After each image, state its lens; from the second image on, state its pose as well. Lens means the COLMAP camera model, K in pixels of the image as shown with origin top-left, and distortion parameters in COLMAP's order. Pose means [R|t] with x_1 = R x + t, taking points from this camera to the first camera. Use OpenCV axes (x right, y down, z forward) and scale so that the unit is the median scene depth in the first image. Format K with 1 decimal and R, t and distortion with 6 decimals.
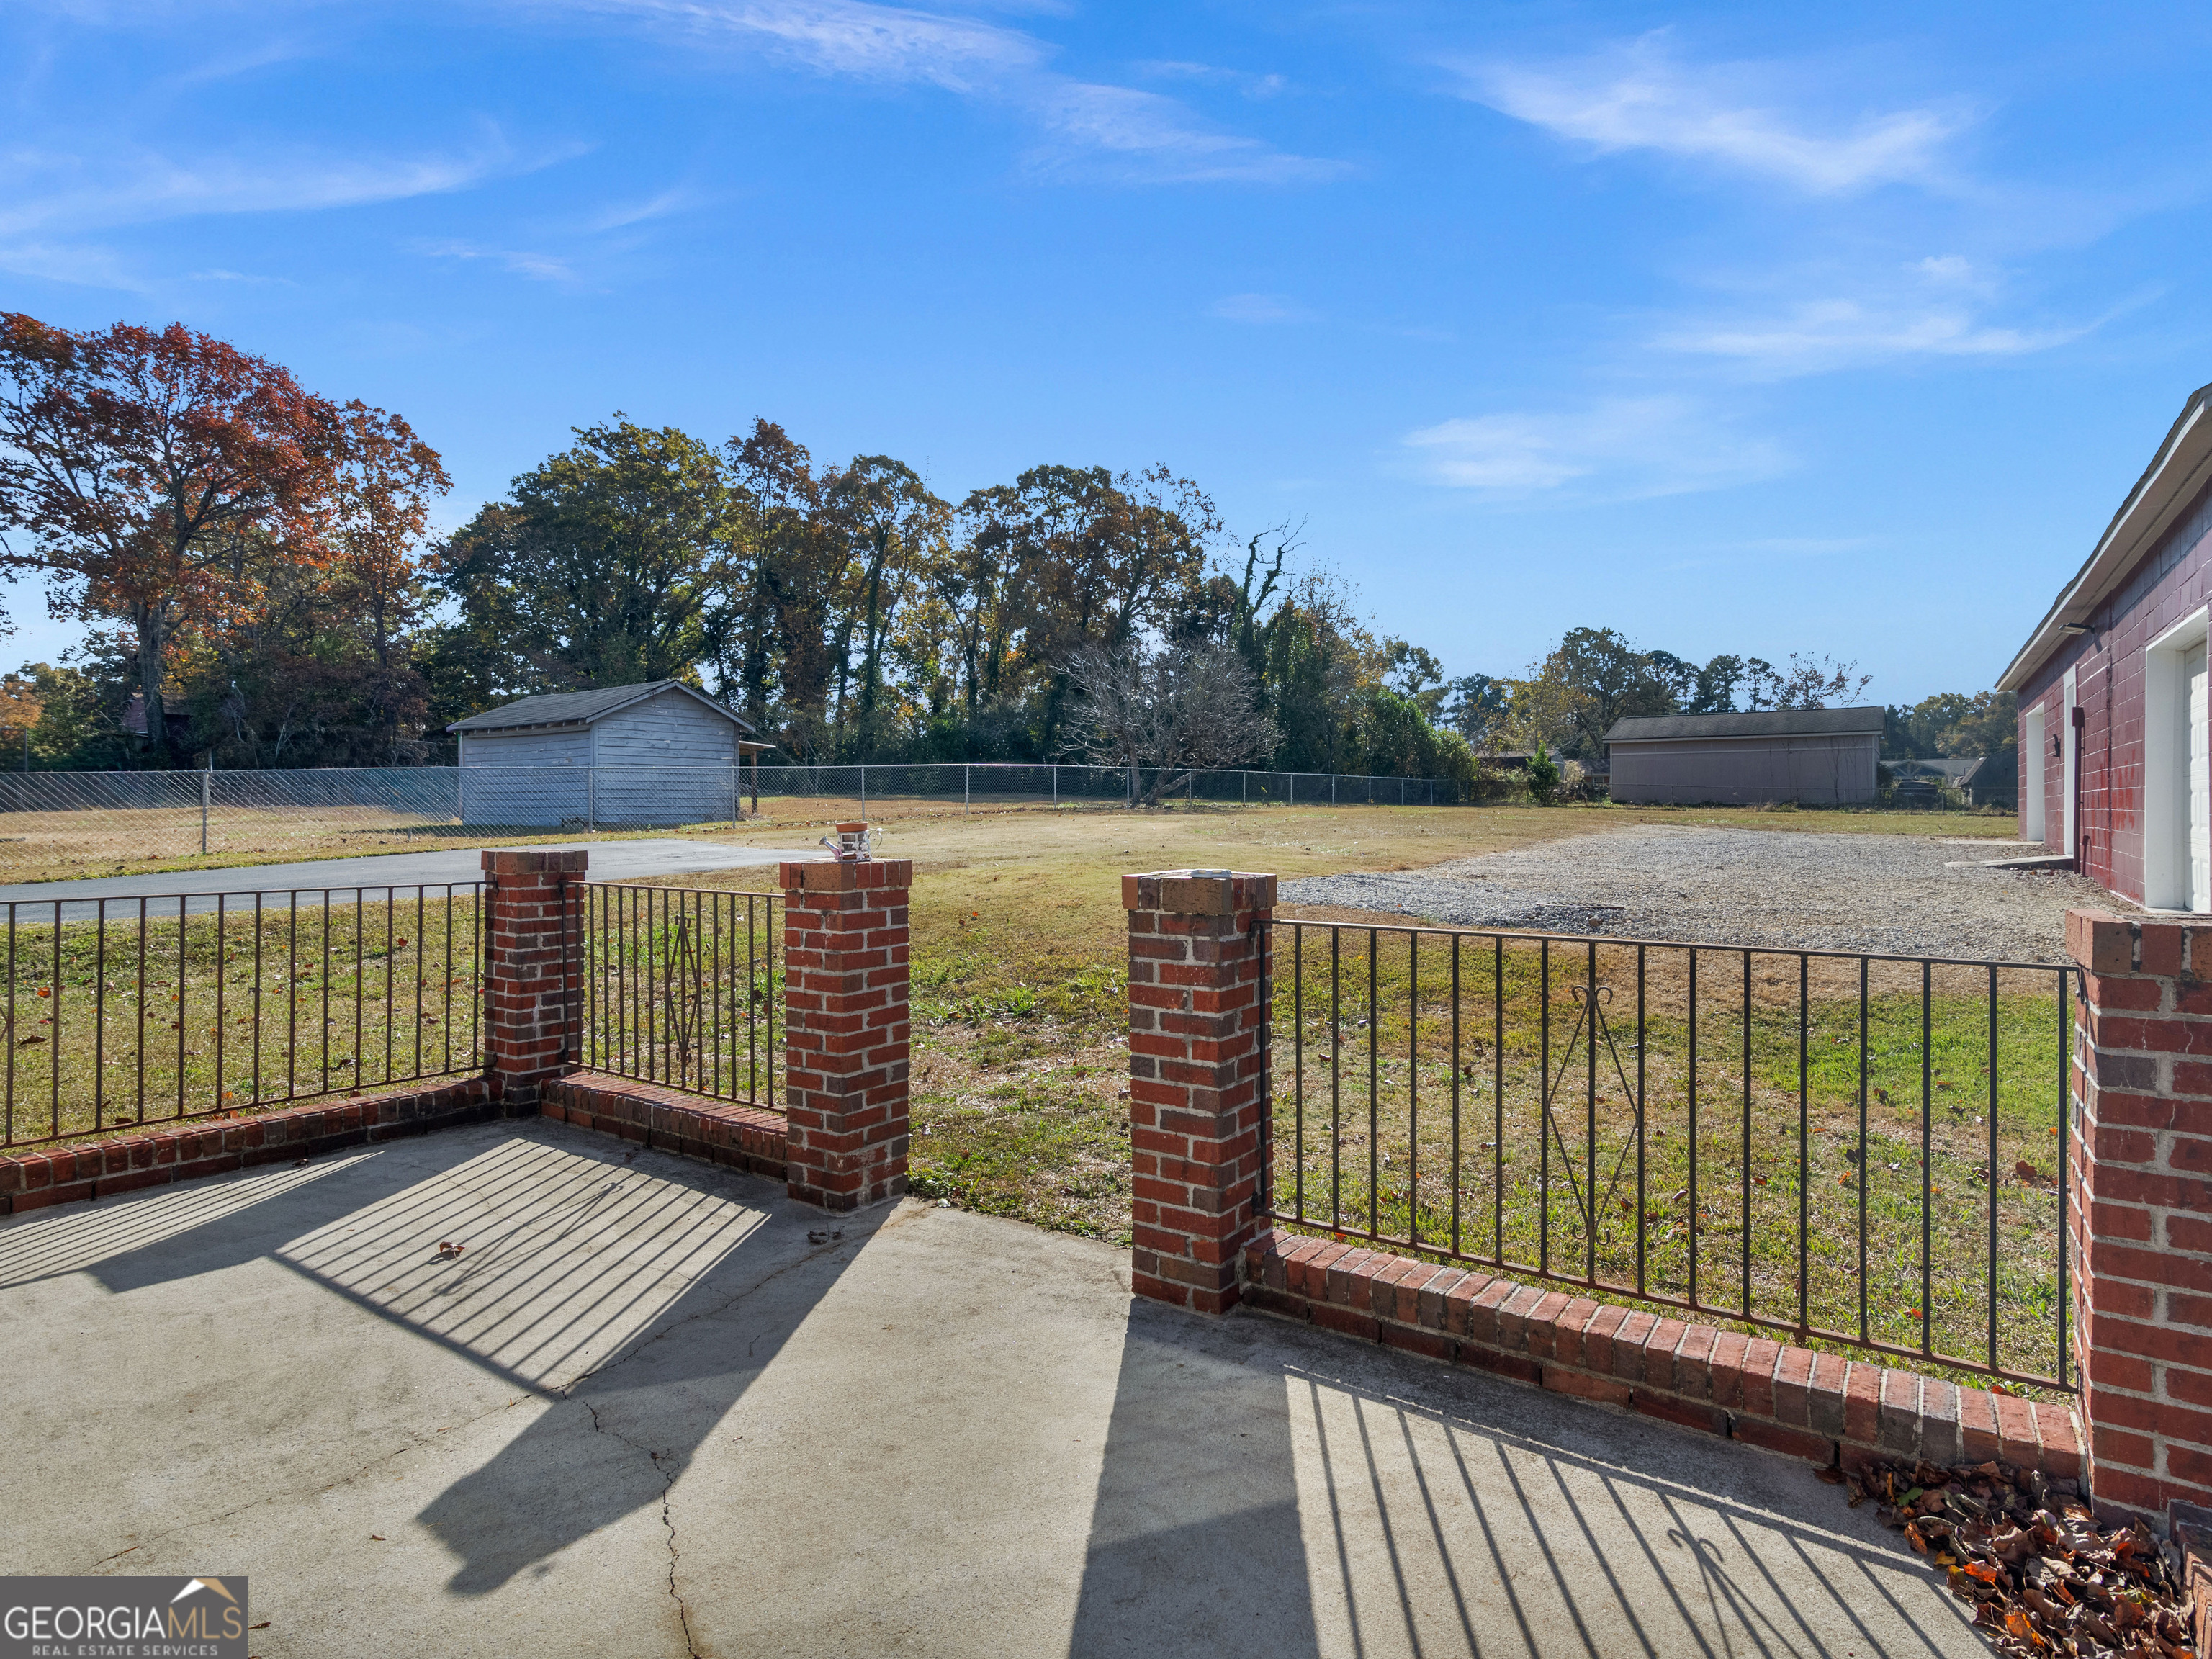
lens RADIAL K [[1175.3, 0, 1107.0], [0, 1175.3, 821.8], [0, 0, 1]] dist [0.005991, -0.003252]
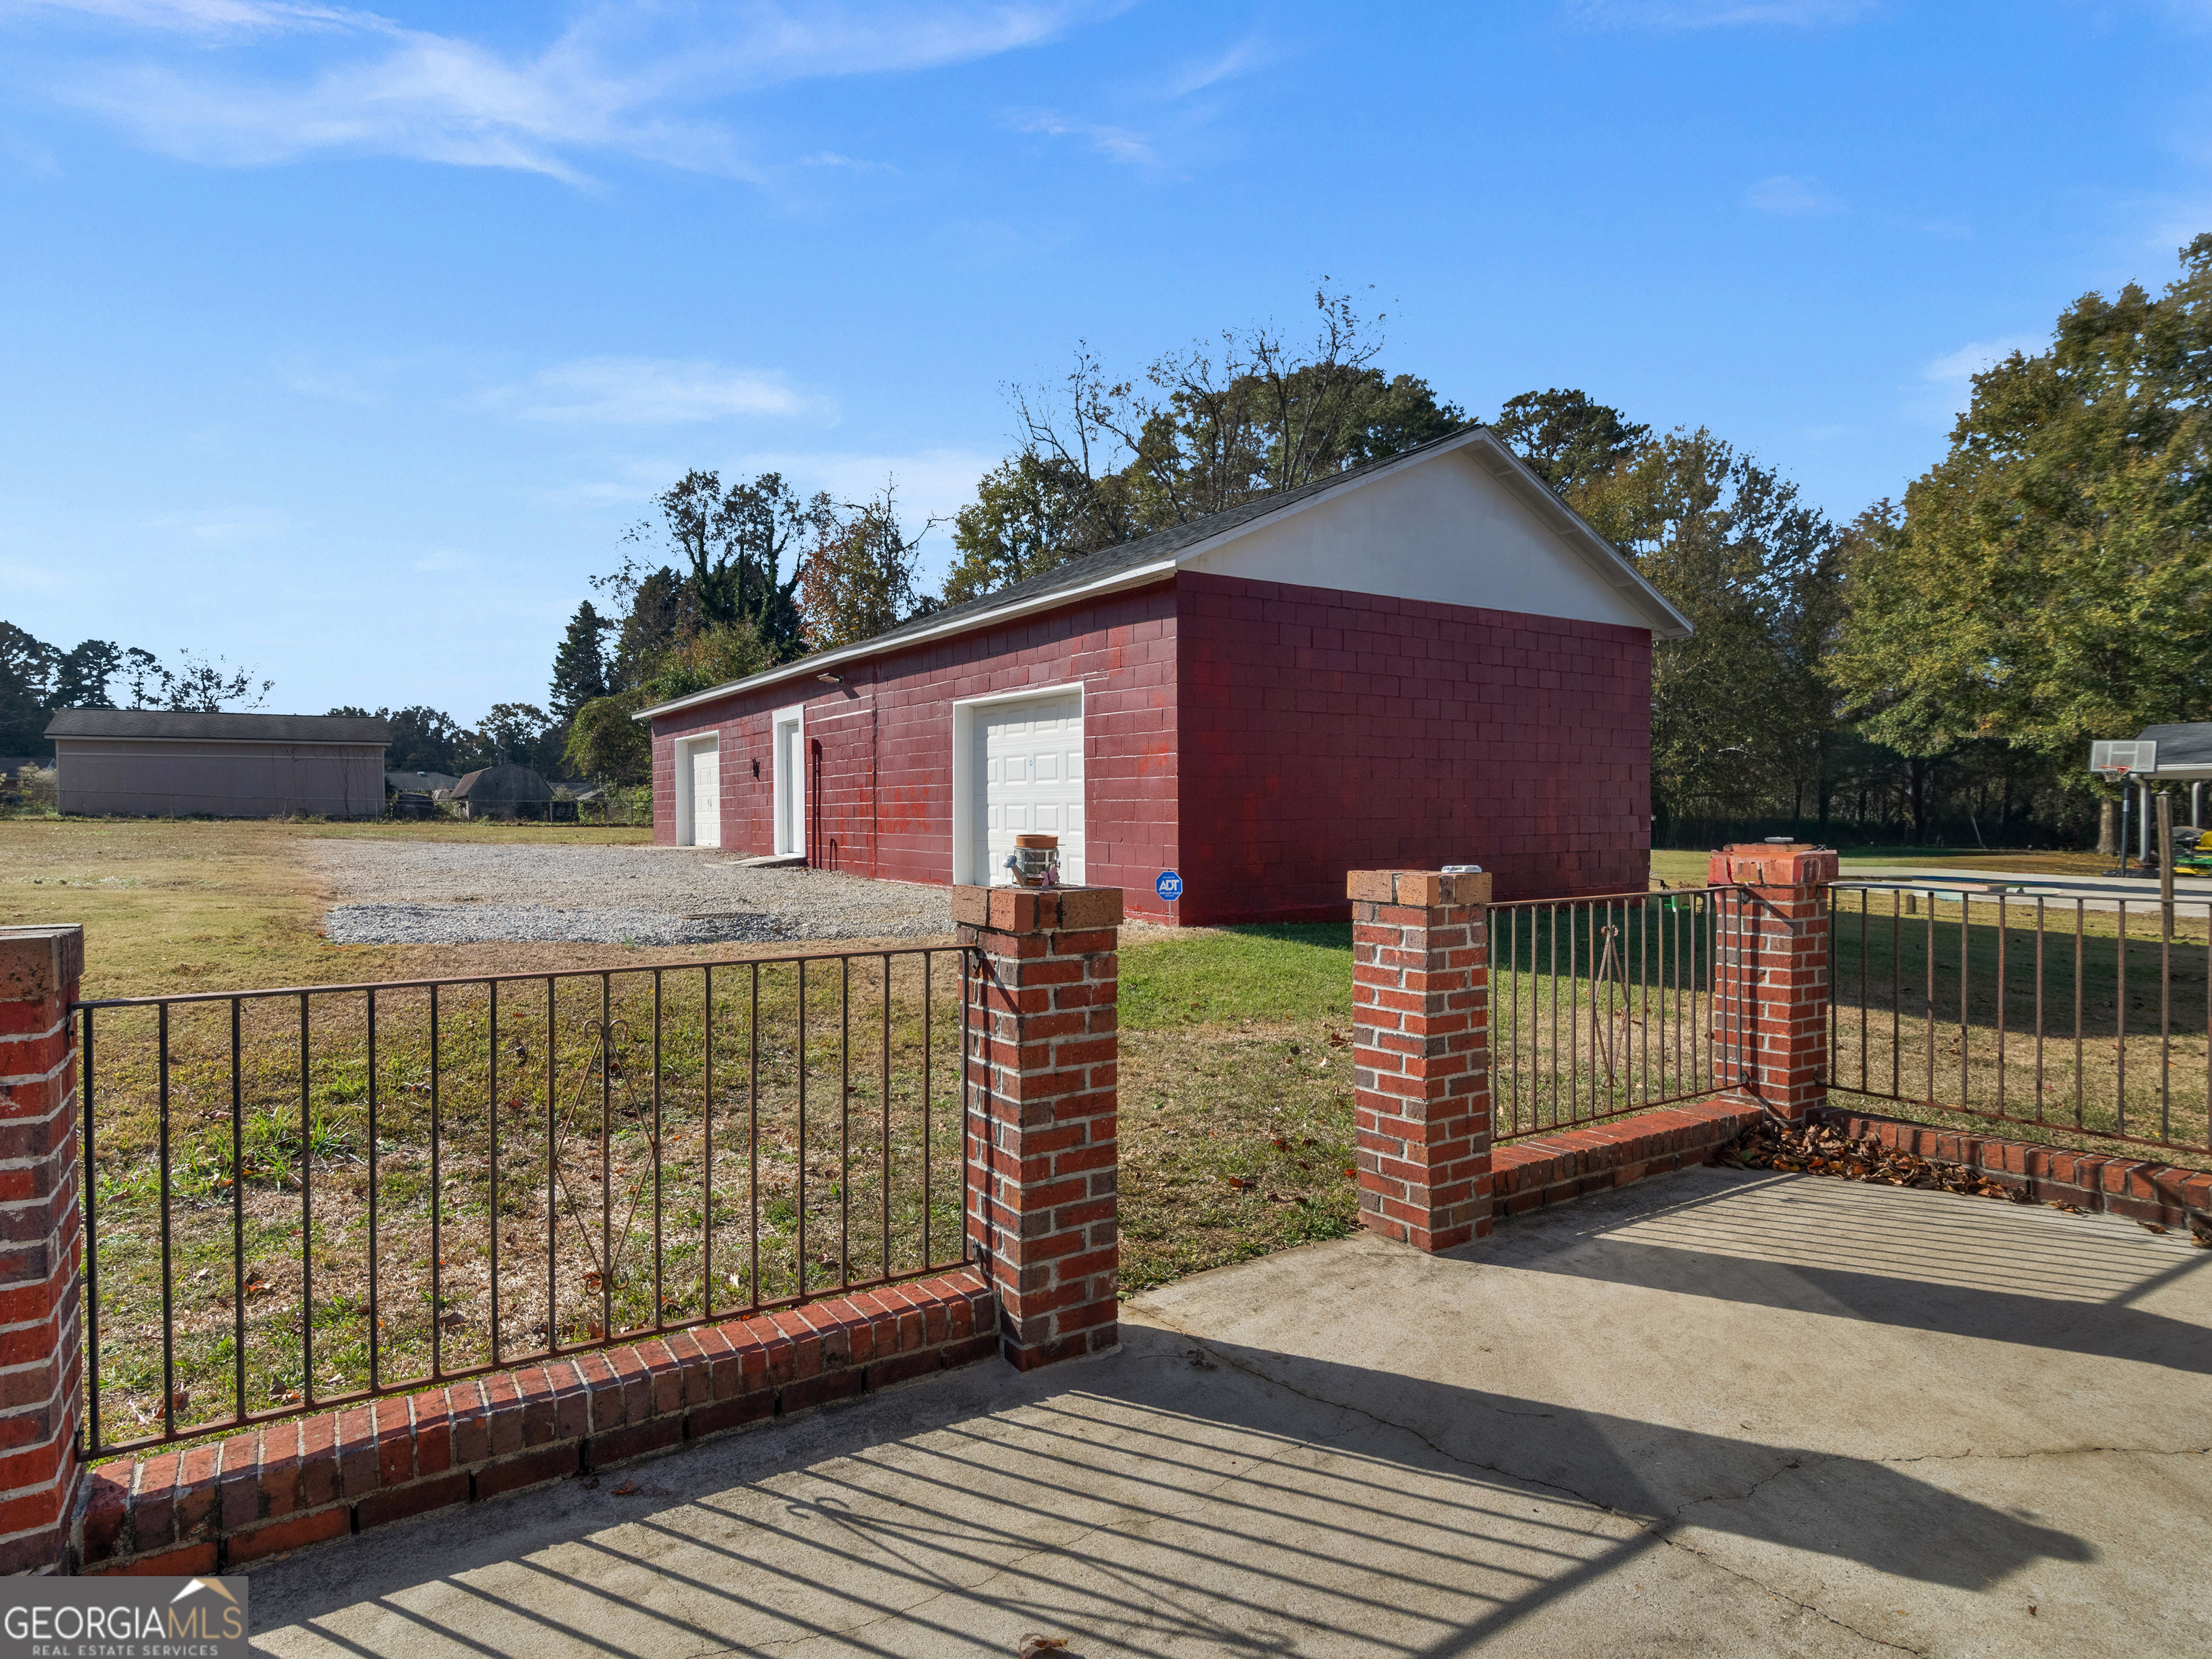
lens RADIAL K [[1211.5, 0, 1102.7], [0, 1211.5, 831.4], [0, 0, 1]] dist [0.004900, -0.000691]
pose [[0.381516, -0.012537, 0.924277, -1.168520], [0.014817, 0.999863, 0.007446, -0.009089], [-0.924244, 0.010854, 0.381649, 0.863443]]
